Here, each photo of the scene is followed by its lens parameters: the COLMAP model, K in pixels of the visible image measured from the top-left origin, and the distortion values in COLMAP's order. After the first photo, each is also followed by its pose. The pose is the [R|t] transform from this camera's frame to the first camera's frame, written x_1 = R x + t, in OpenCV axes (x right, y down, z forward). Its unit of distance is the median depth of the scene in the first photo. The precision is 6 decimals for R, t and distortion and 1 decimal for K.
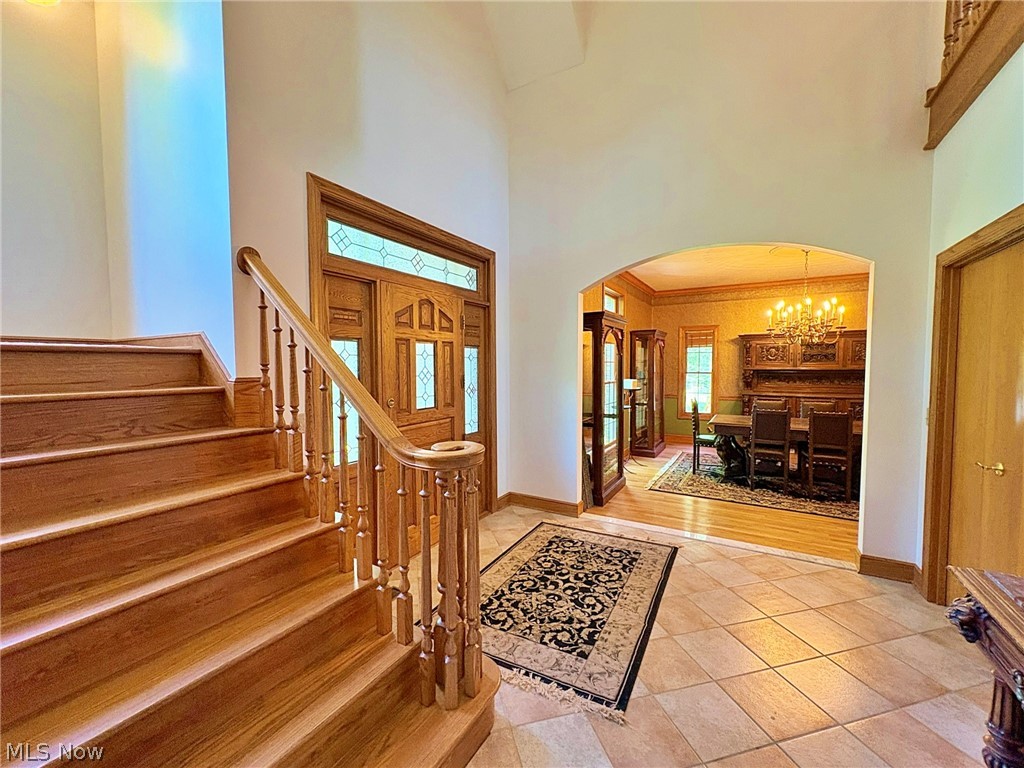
lens RADIAL K [[411.4, 0, 512.0], [0, 411.4, 384.0], [0, 0, 1]] dist [0.000466, 0.000352]
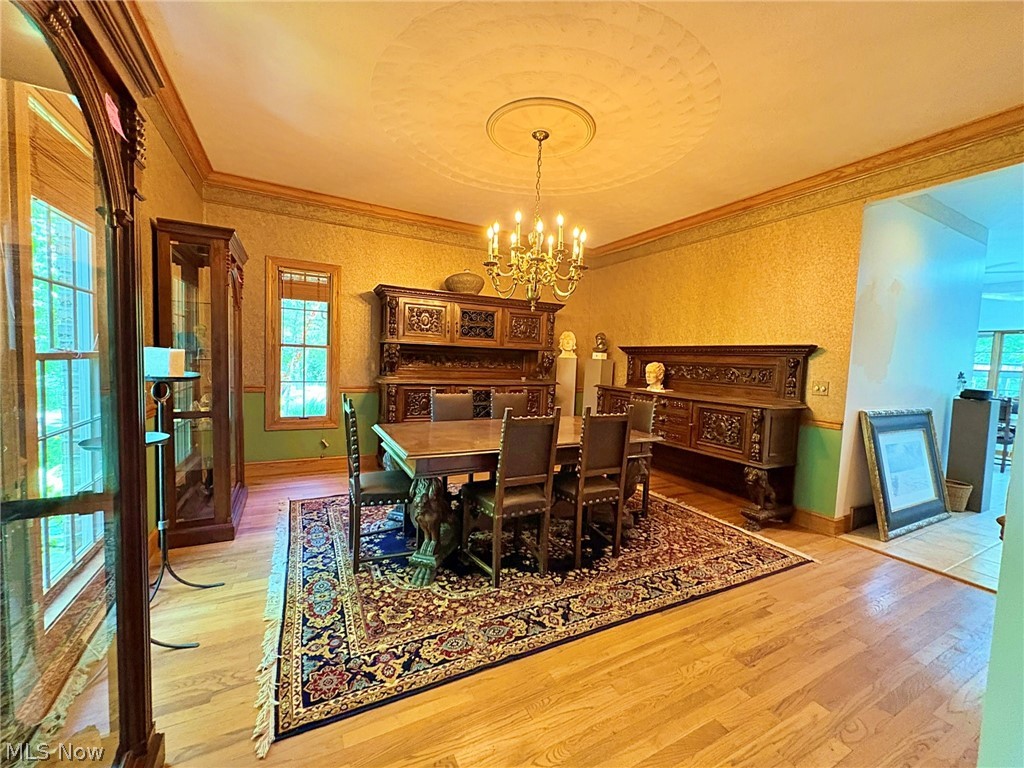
lens RADIAL K [[411.4, 0, 512.0], [0, 411.4, 384.0], [0, 0, 1]] dist [0.000466, 0.000352]
pose [[0.520856, -0.028022, 0.853184, 0.149882], [-0.000244, 0.999456, 0.032974, 0.006338], [-0.853644, -0.017383, 0.520566, 0.579169]]
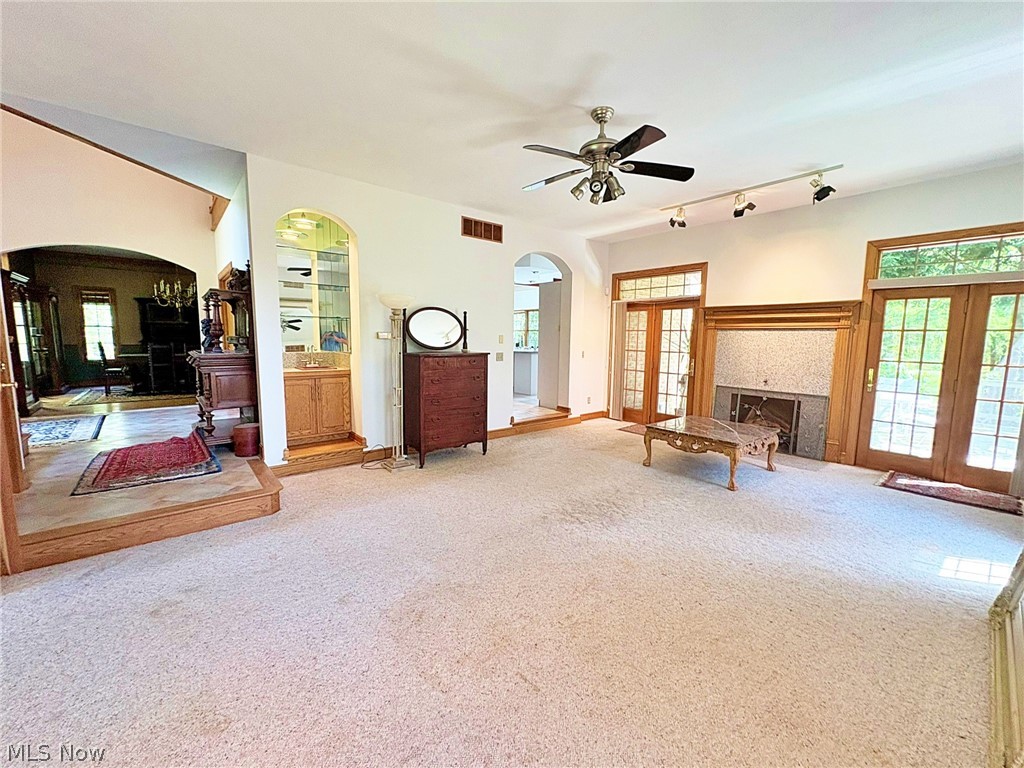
lens RADIAL K [[418.3, 0, 506.6], [0, 418.3, 383.9], [0, 0, 1]] dist [-0.000375, -0.000038]
pose [[0.344401, -0.100426, 0.933436, -0.371207], [0.031006, 0.994937, 0.095602, 0.075144], [-0.938310, -0.003983, 0.345771, -0.688738]]
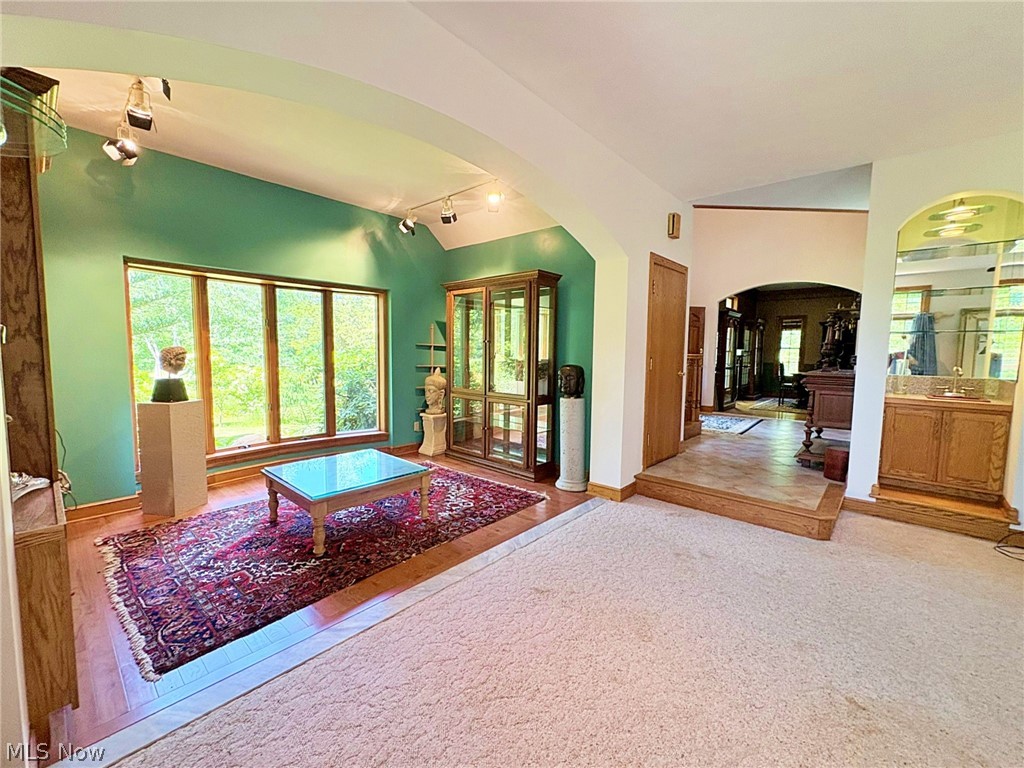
lens RADIAL K [[411.4, 0, 512.0], [0, 411.4, 384.0], [0, 0, 1]] dist [0.000466, 0.000352]
pose [[0.979326, 0.029001, -0.200199, -0.266148], [-0.021863, 0.999047, 0.037776, 0.081053], [0.201103, -0.032619, 0.979027, -0.781639]]
